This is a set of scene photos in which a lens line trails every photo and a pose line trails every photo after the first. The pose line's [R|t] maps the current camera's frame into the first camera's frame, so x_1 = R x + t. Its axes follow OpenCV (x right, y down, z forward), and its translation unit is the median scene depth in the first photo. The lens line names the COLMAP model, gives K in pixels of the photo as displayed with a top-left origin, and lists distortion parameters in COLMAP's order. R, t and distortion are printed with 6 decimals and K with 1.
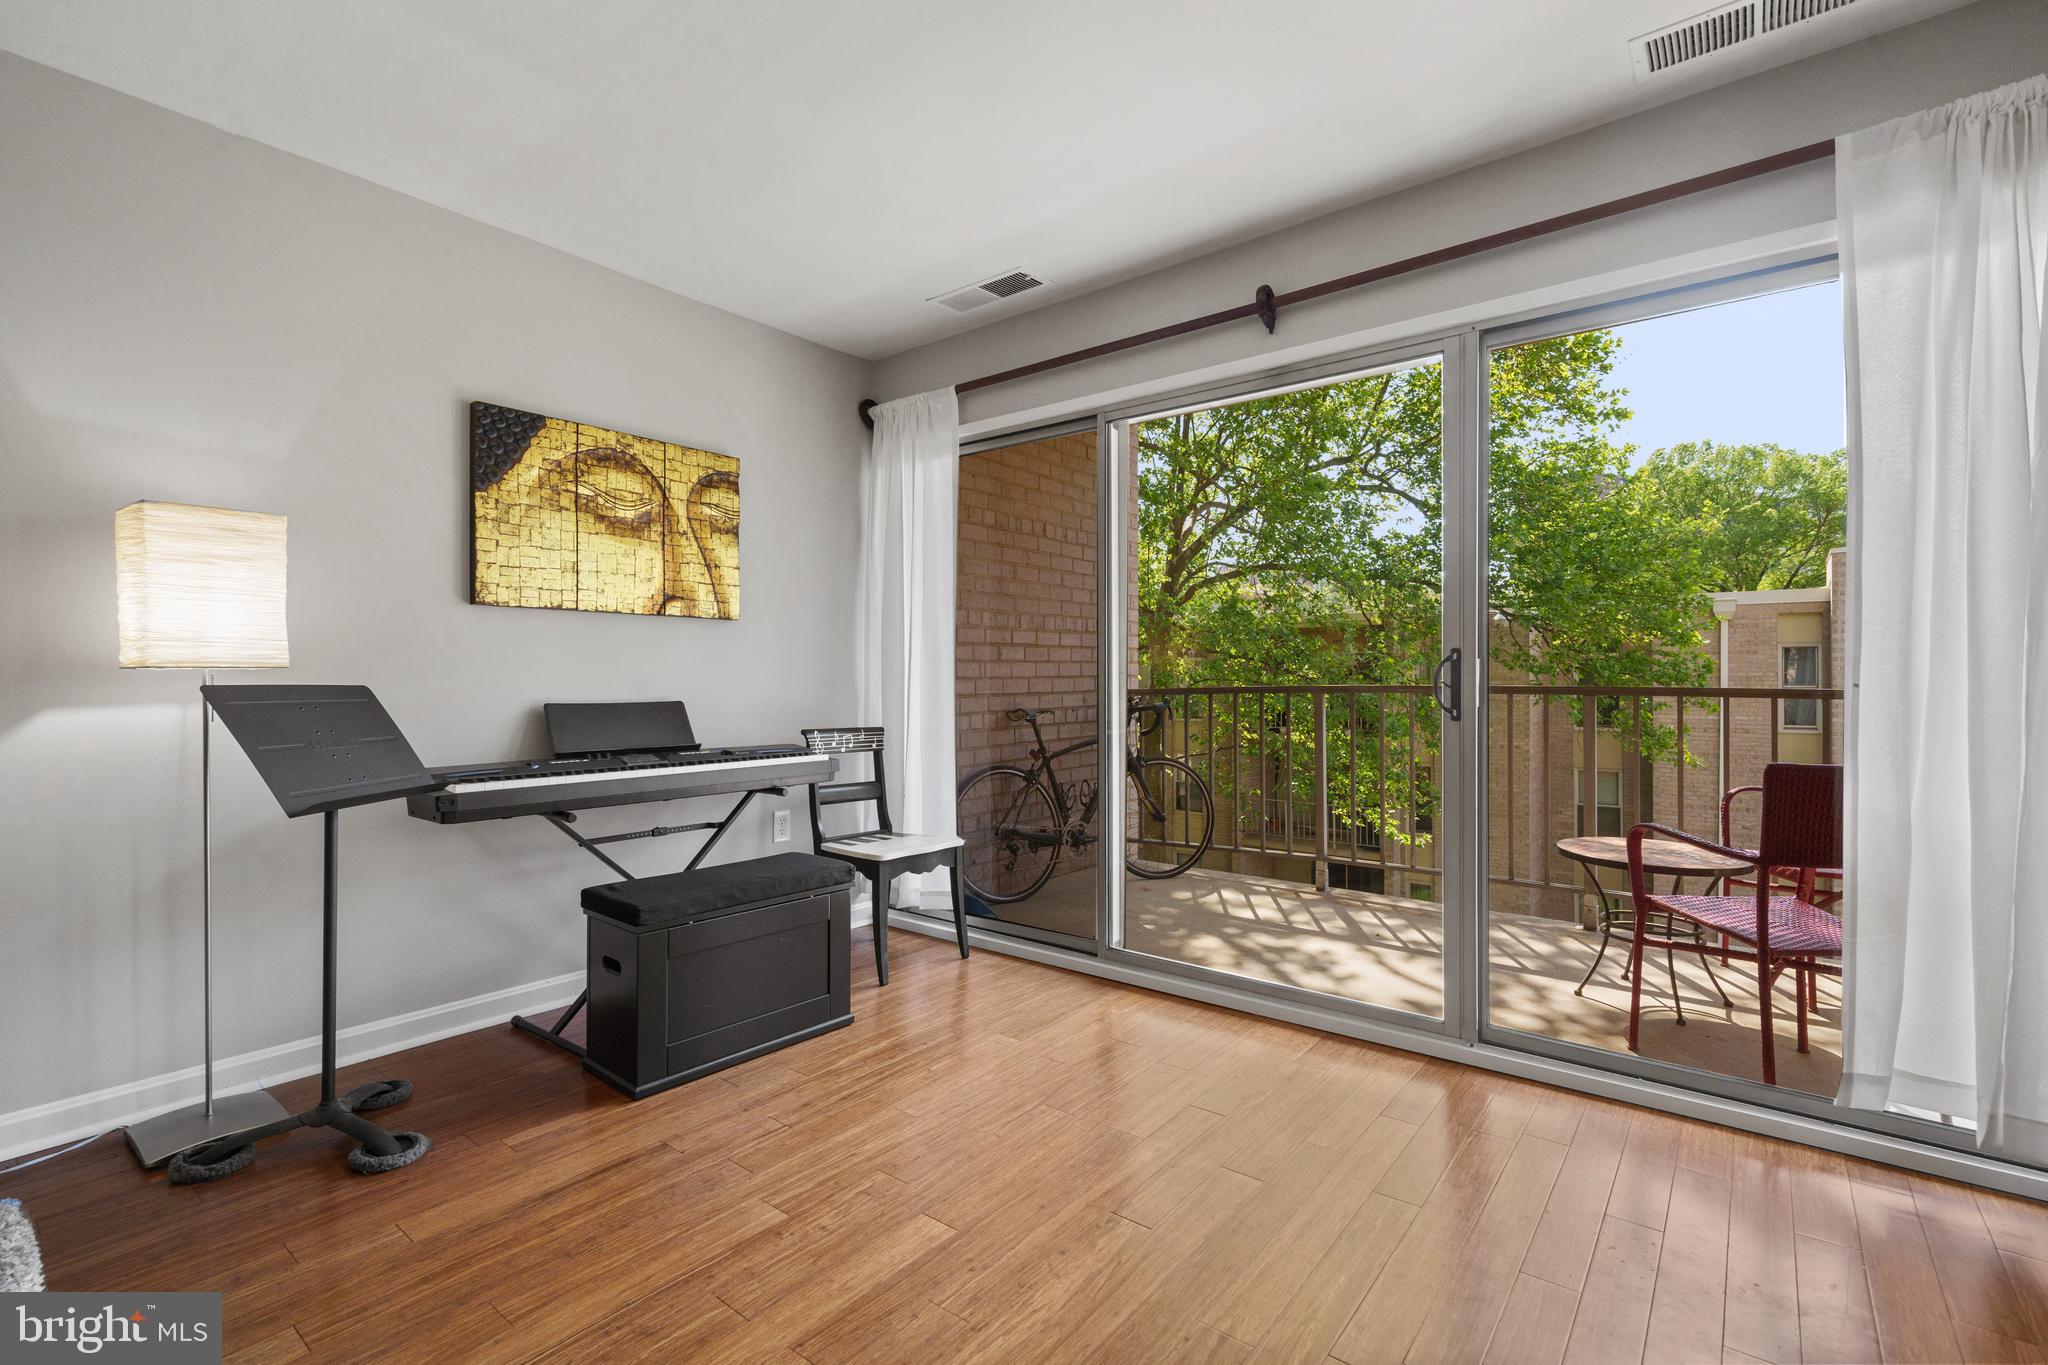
lens RADIAL K [[921.1, 0, 1024.0], [0, 921.1, 682.5], [0, 0, 1]] dist [-0.002424, -0.001042]
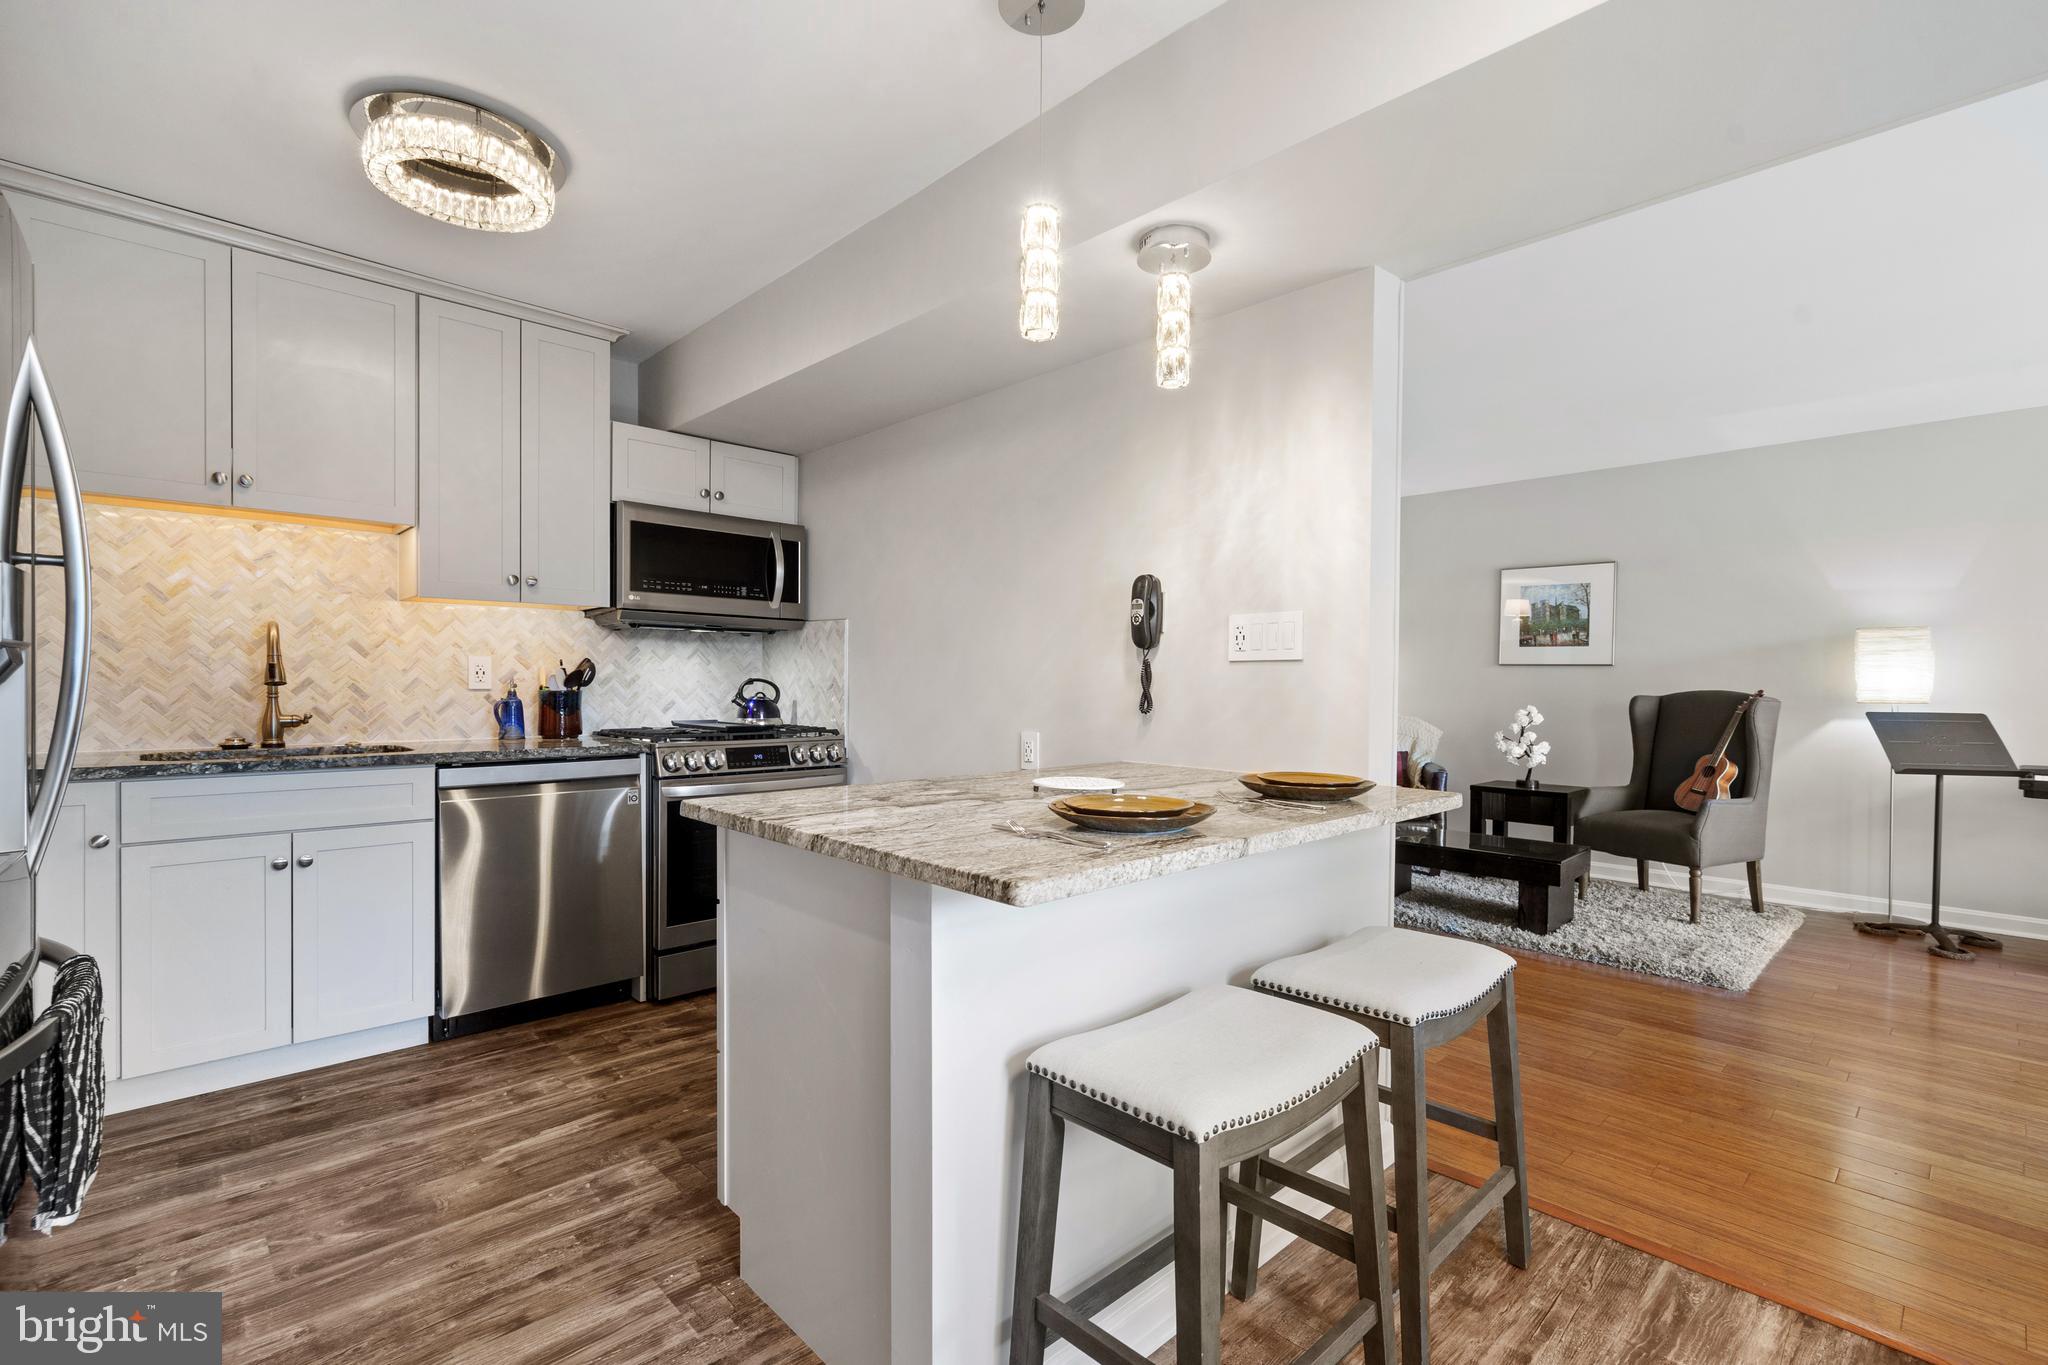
lens RADIAL K [[921.1, 0, 1024.0], [0, 921.1, 682.5], [0, 0, 1]] dist [-0.002424, -0.001042]
pose [[-0.133703, -0.000345, -0.991021, 1.026254], [-0.014709, 0.999890, 0.001636, -0.026130], [0.990912, 0.014795, -0.133693, -0.479413]]
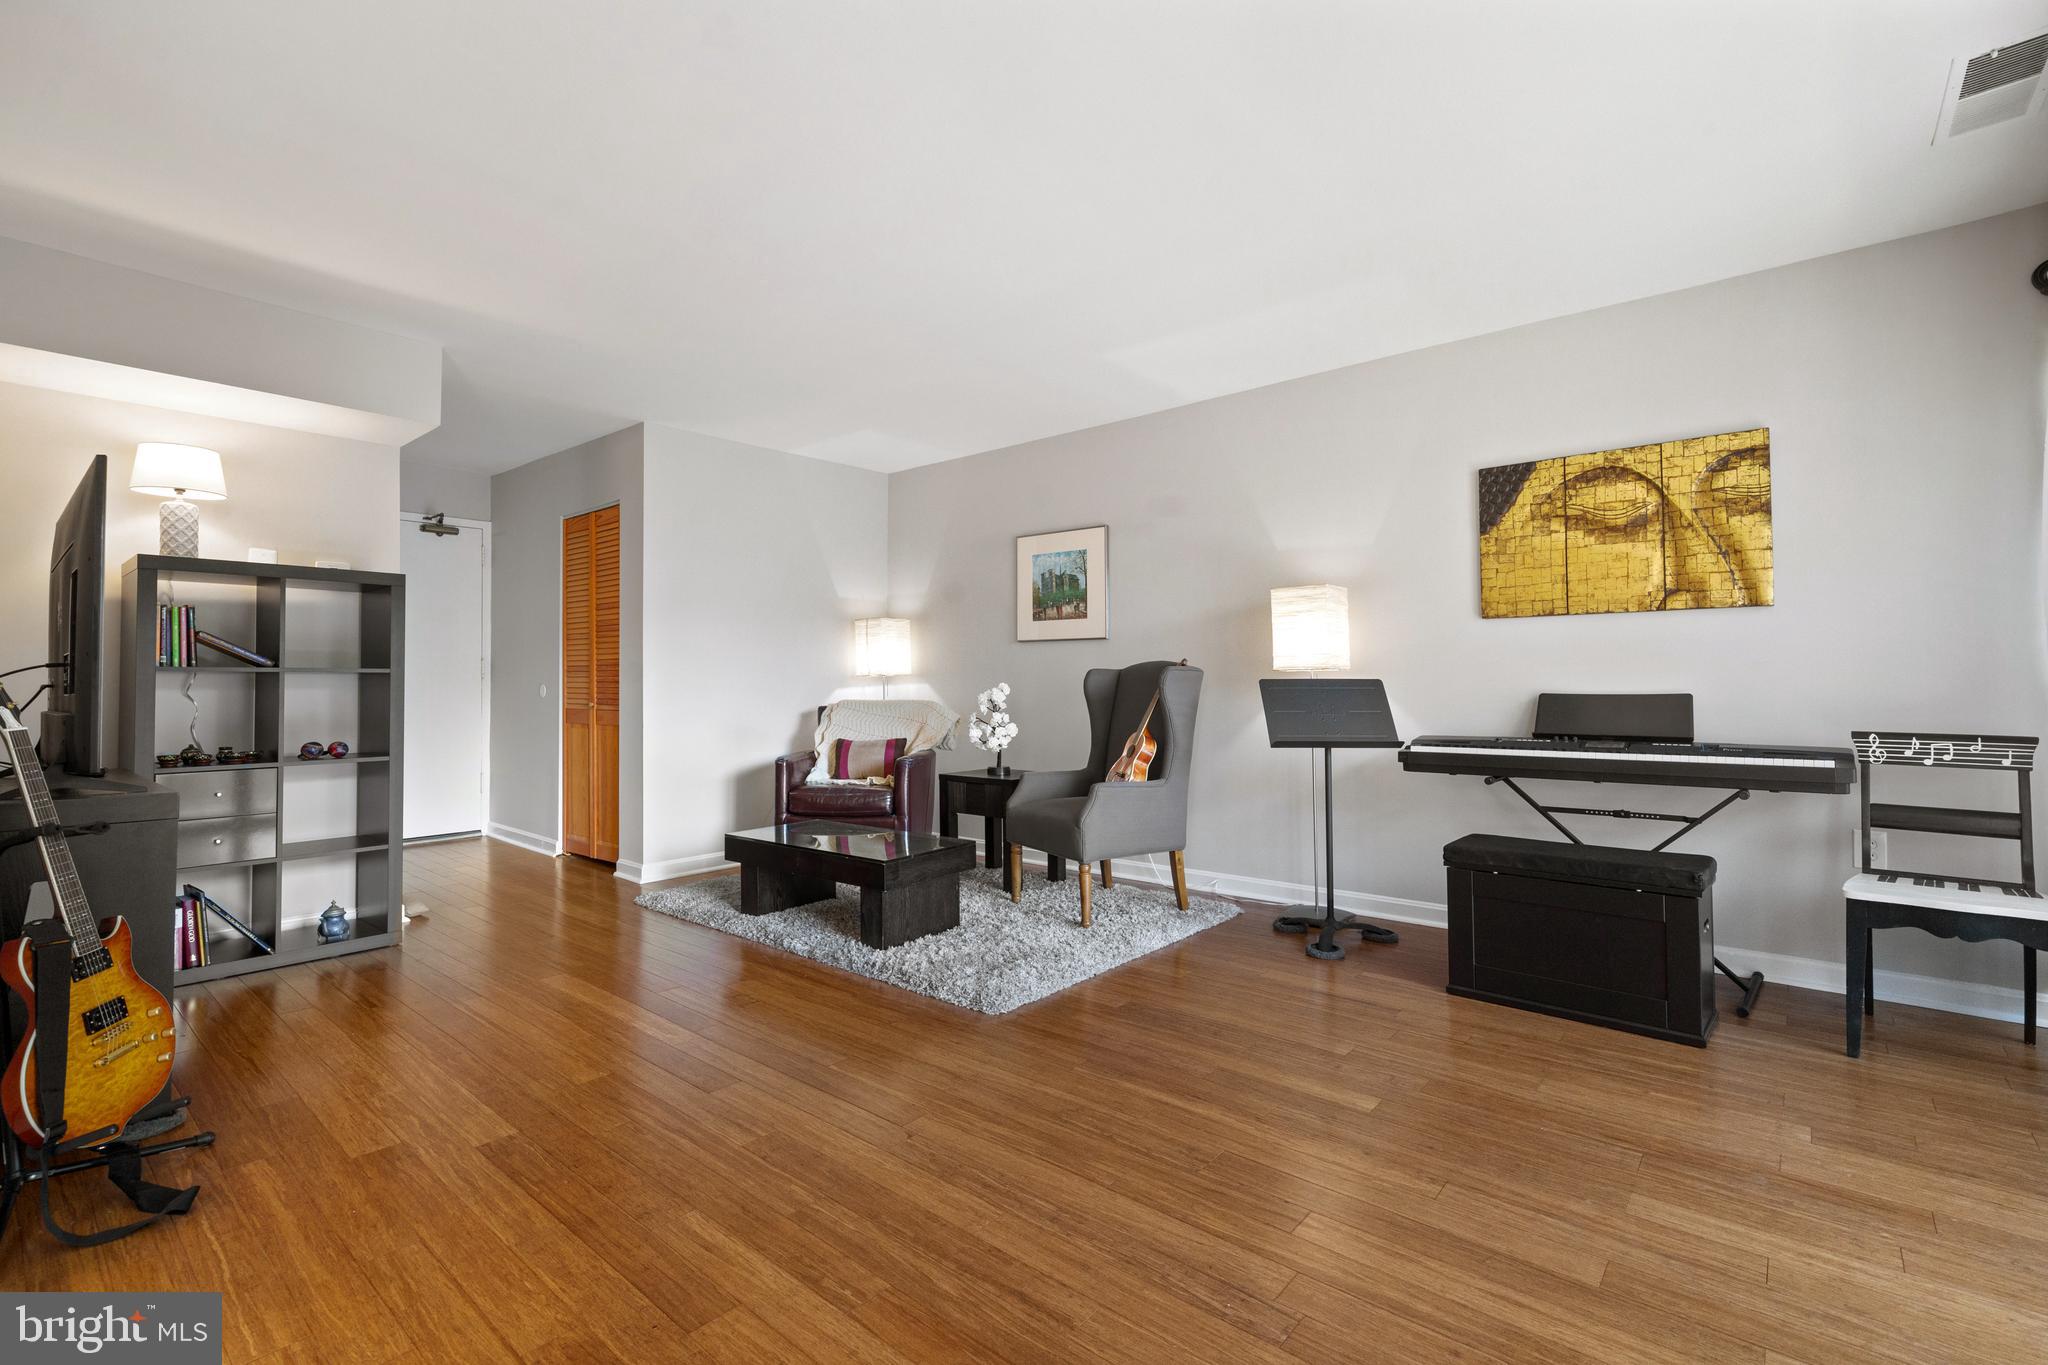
lens RADIAL K [[899.6, 0, 1024.0], [0, 899.6, 682.5], [0, 0, 1]] dist [0.007922, -0.000204]
pose [[-0.032044, 0.001855, -0.999485, 0.697542], [0.006206, 0.999979, 0.001656, 0.002148], [0.999467, -0.006150, -0.032055, 0.340547]]
